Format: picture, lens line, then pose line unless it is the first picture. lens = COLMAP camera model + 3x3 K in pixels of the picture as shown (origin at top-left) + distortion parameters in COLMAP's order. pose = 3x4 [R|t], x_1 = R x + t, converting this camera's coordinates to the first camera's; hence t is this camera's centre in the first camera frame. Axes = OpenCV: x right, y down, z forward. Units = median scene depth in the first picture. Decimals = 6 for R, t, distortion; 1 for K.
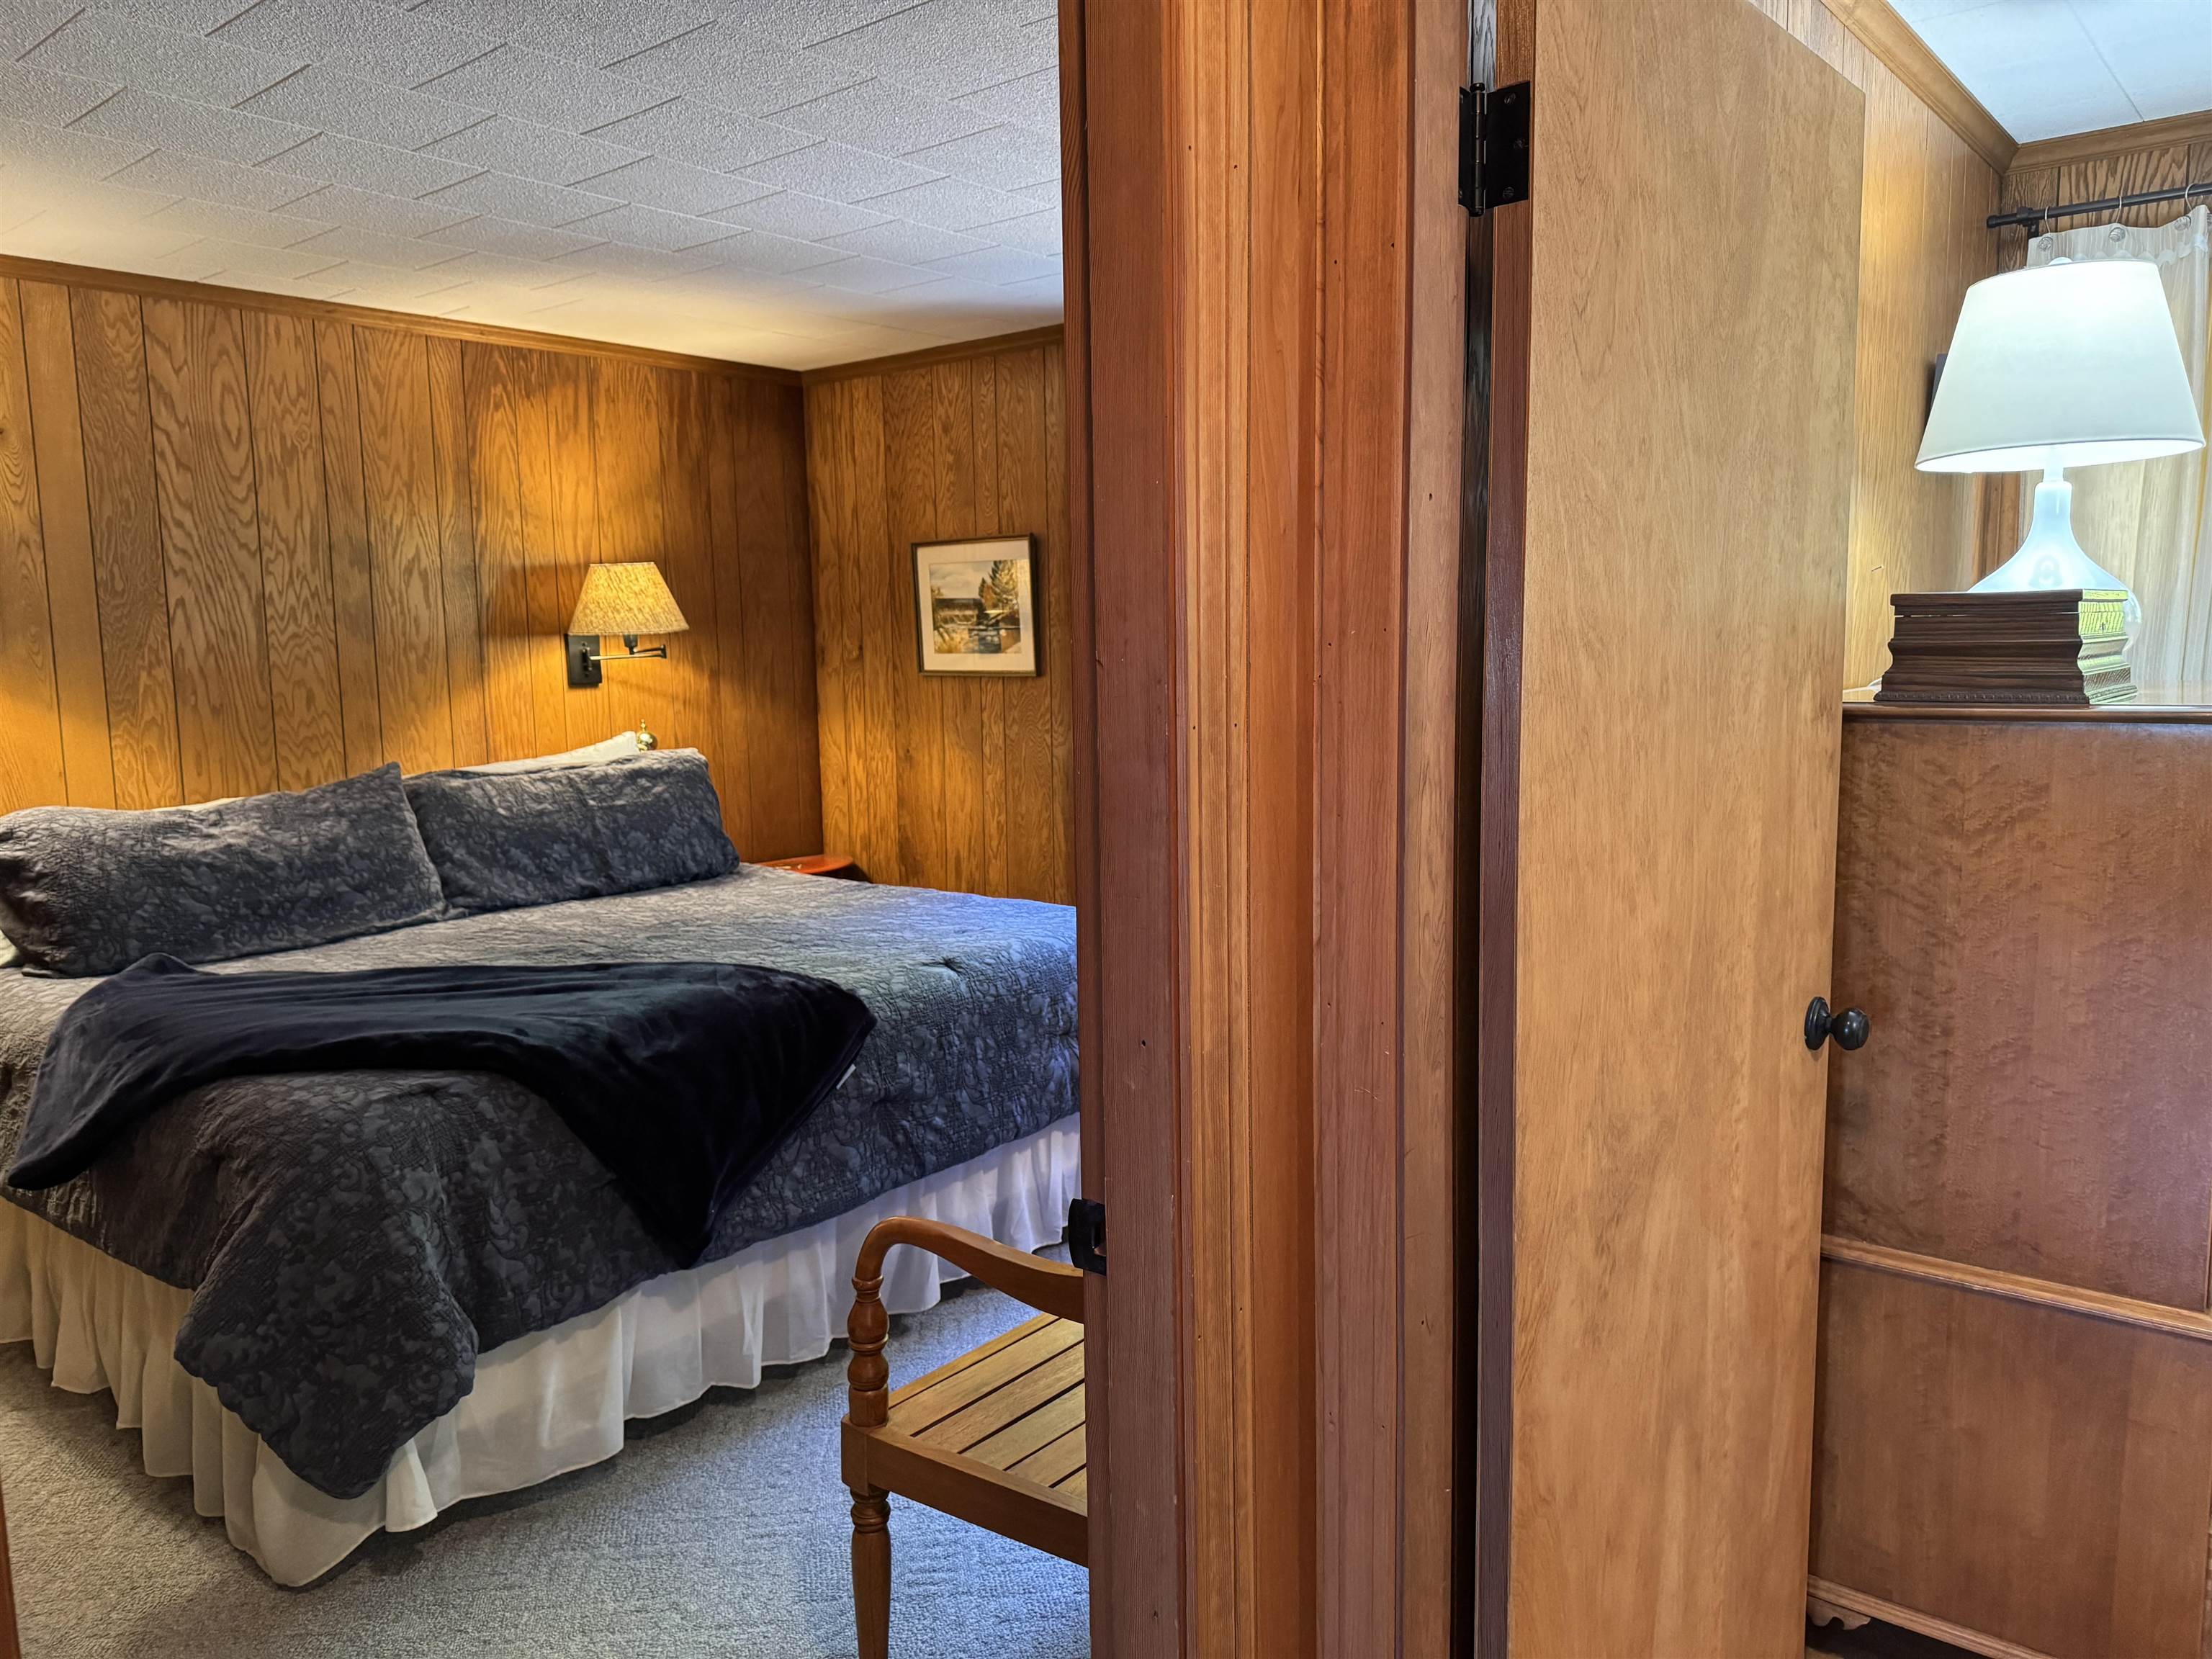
lens RADIAL K [[1556.8, 0, 1111.0], [0, 1556.8, 819.1], [0, 0, 1]] dist [0.025468, -0.045976]
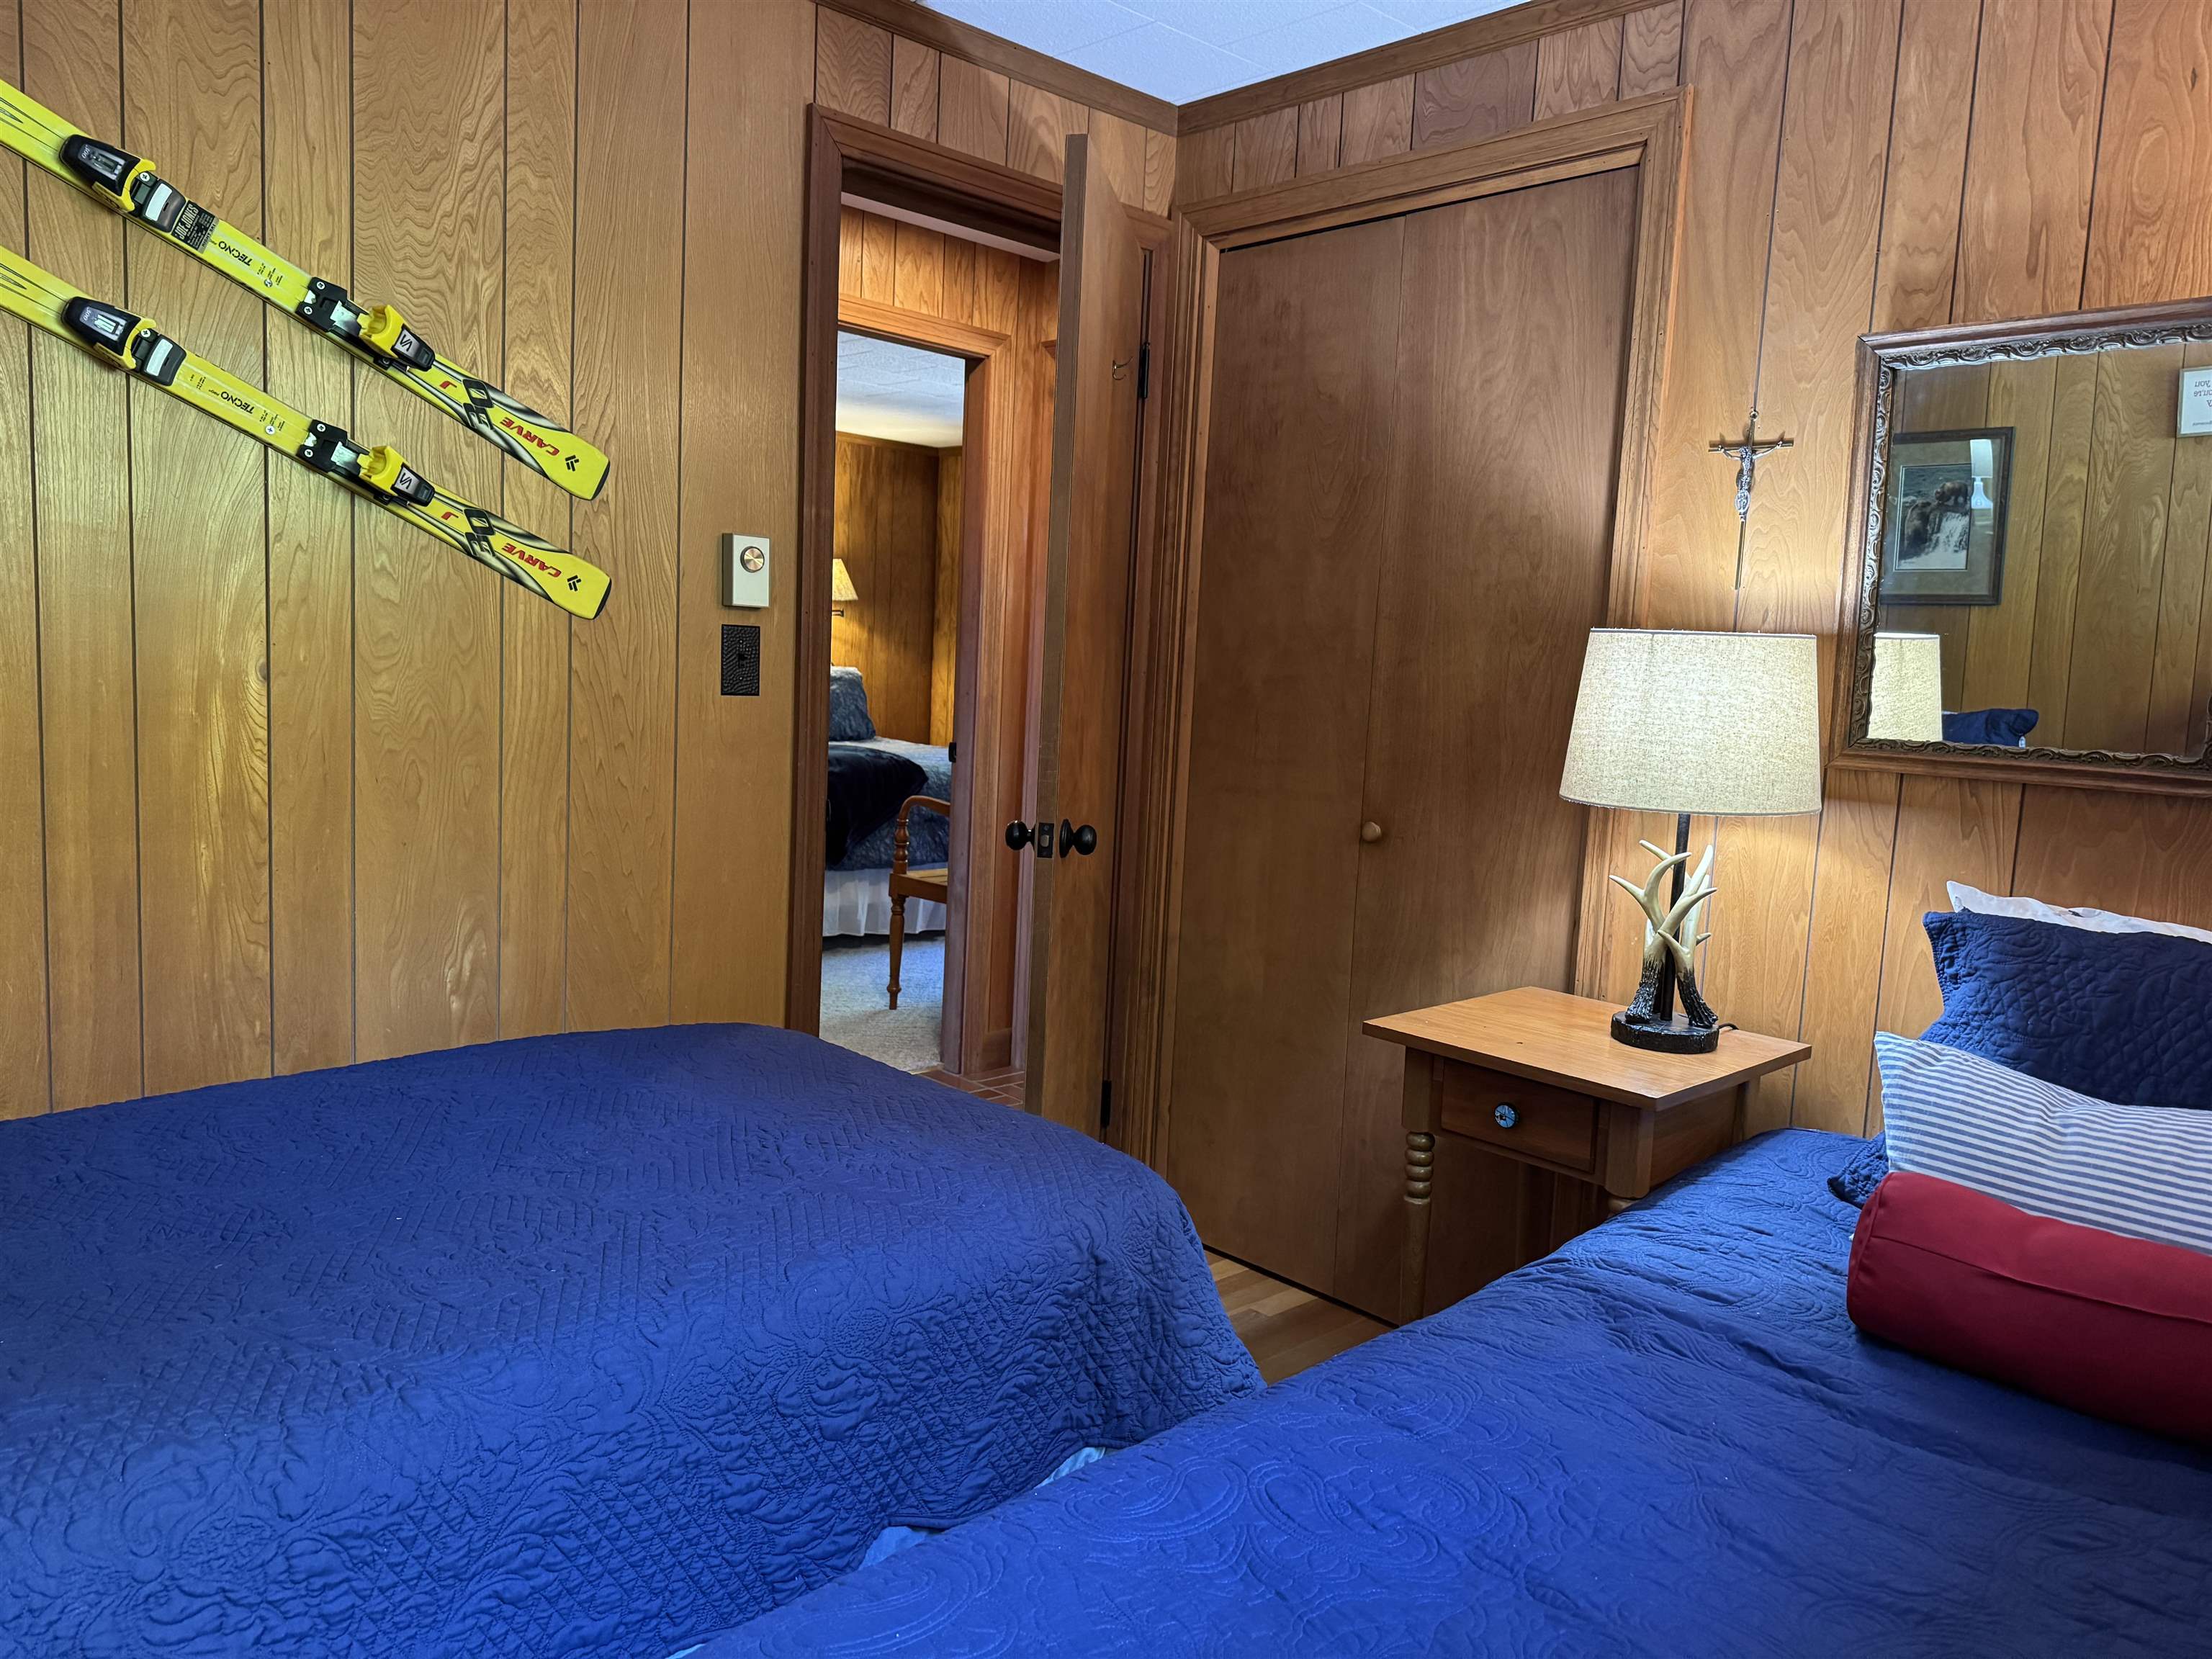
lens RADIAL K [[1567.9, 0, 1103.3], [0, 1567.9, 829.3], [0, 0, 1]] dist [0.005620, -0.006964]
pose [[0.991937, 0.077814, -0.100027, 0.227359], [-0.078755, 0.996879, -0.005490, 0.142351], [0.099287, 0.013323, 0.994970, -0.824289]]
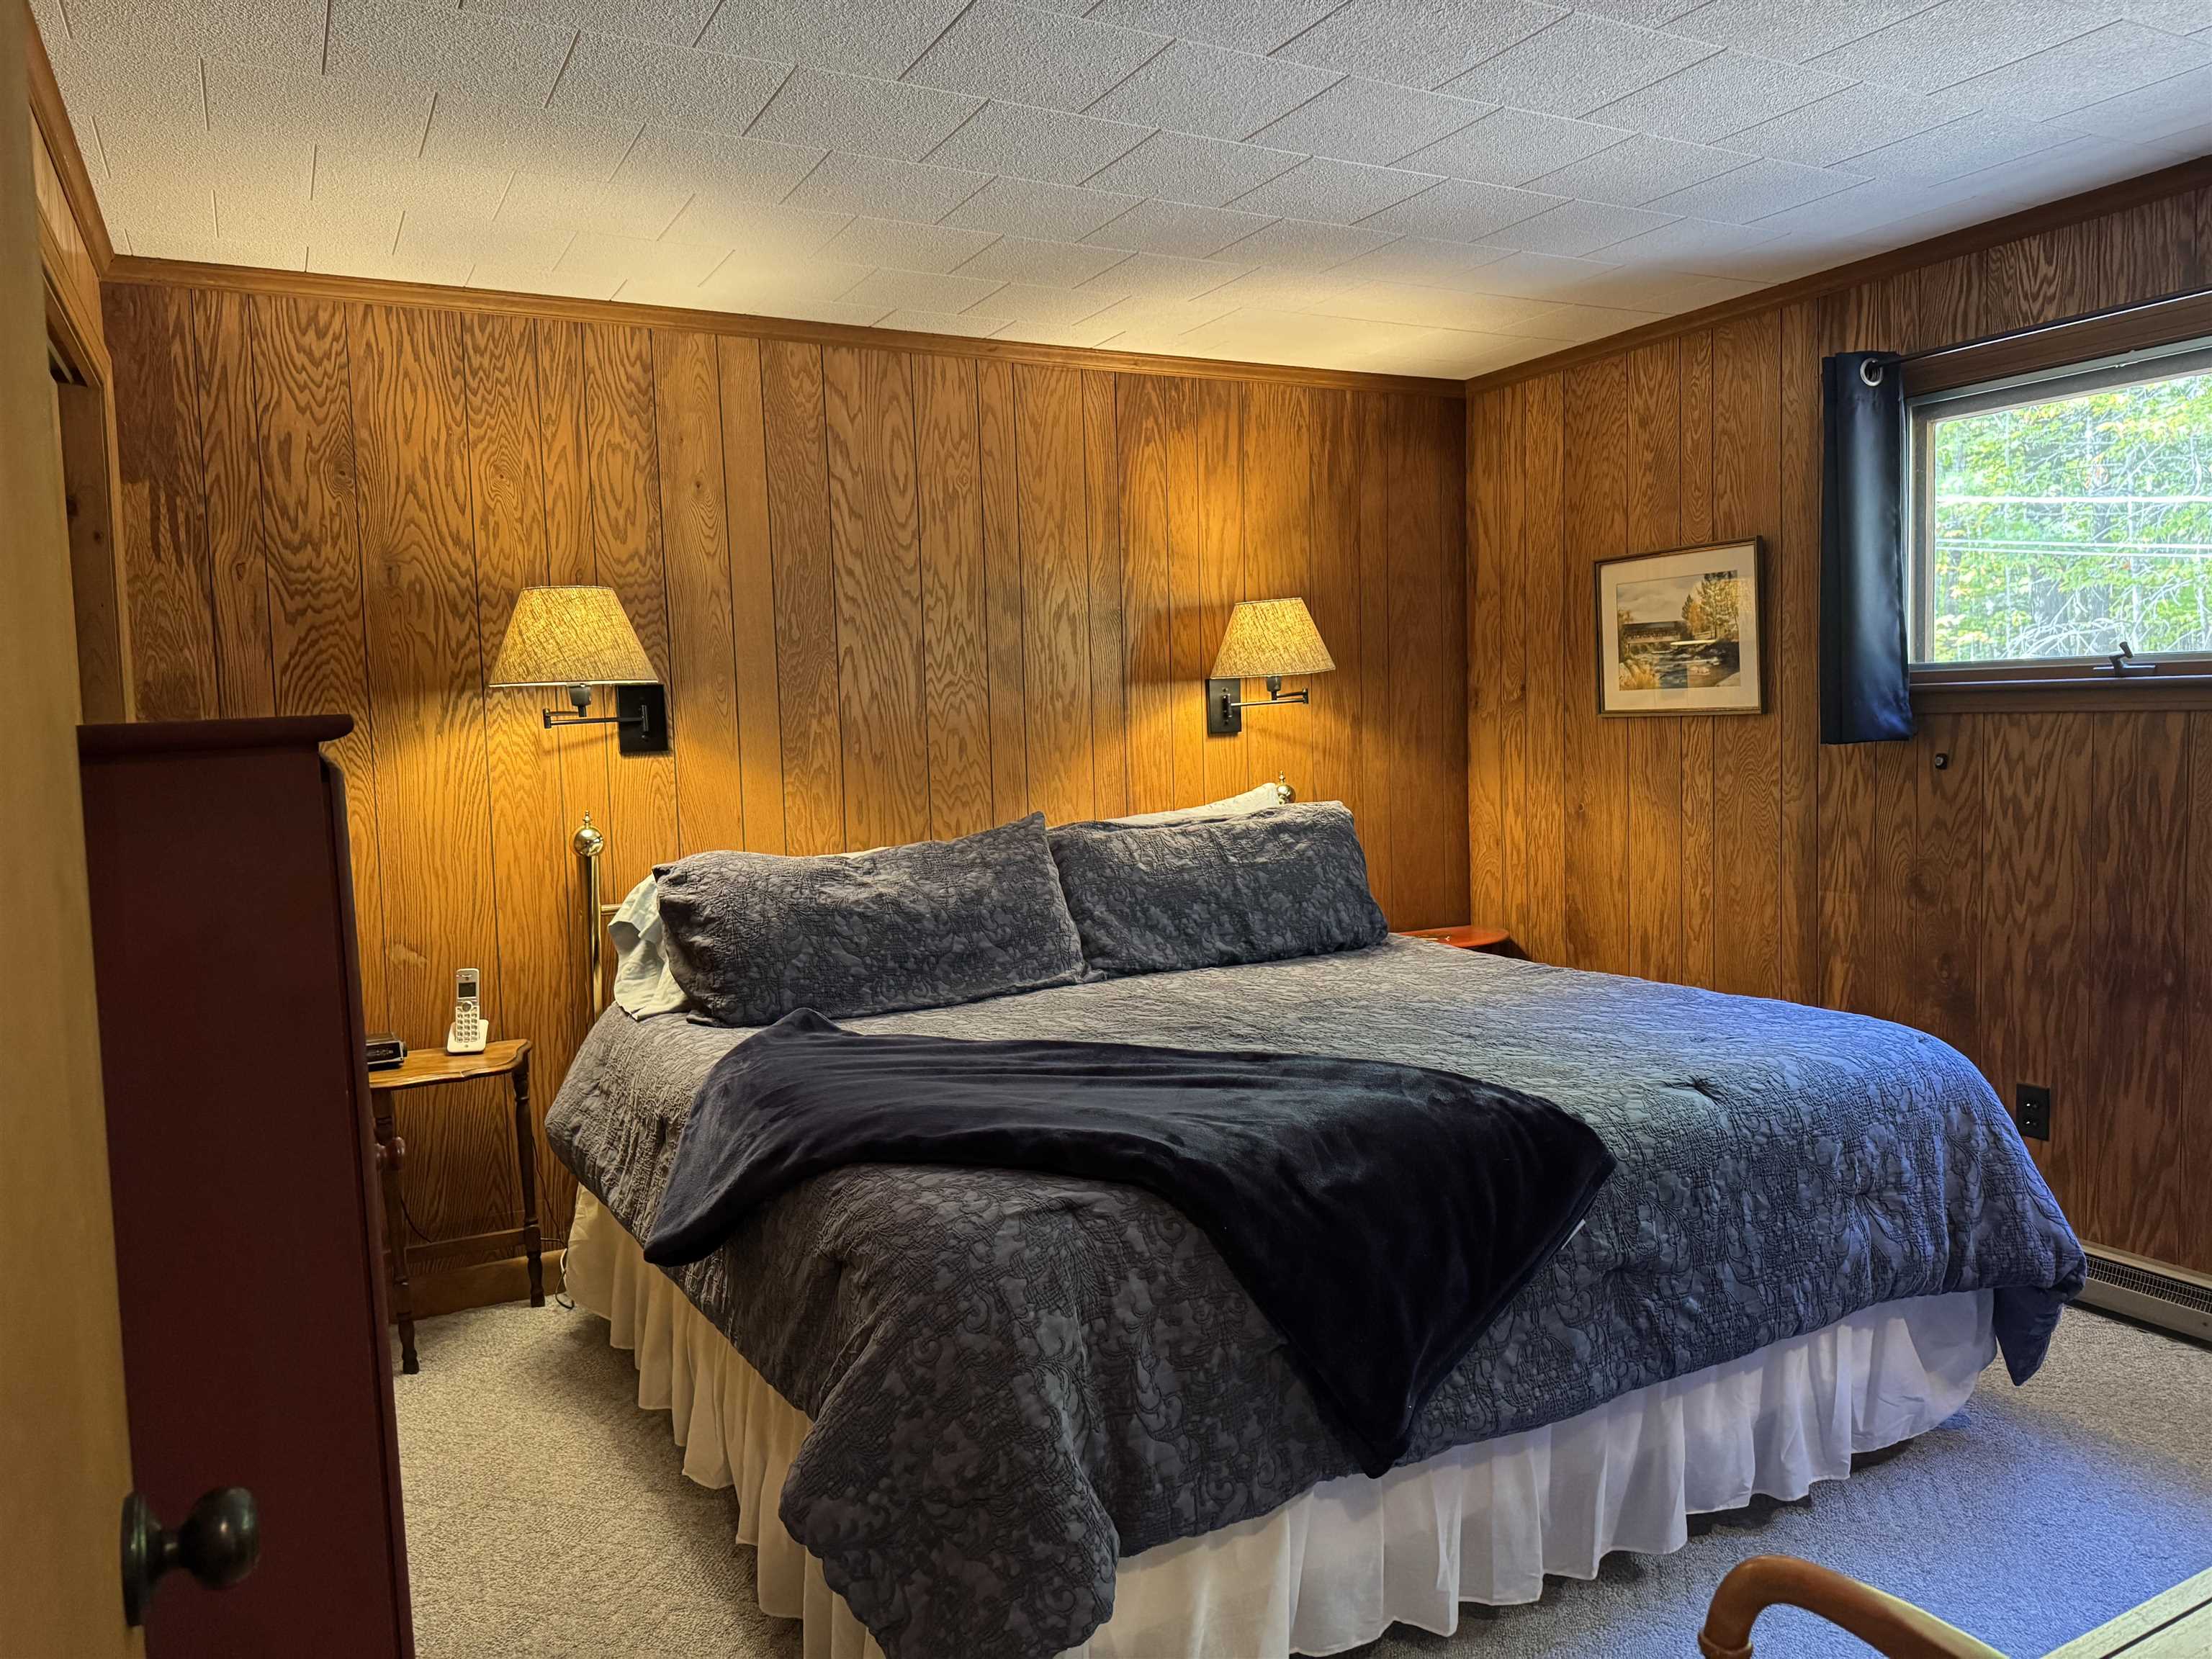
lens RADIAL K [[1572.0, 0, 1108.4], [0, 1572.0, 782.5], [0, 0, 1]] dist [0.032877, -0.001513]
pose [[0.927365, 0.002792, -0.374147, -0.064274], [-0.026888, 0.997884, -0.059199, 0.001201], [0.373190, 0.064959, 0.925478, 0.134966]]
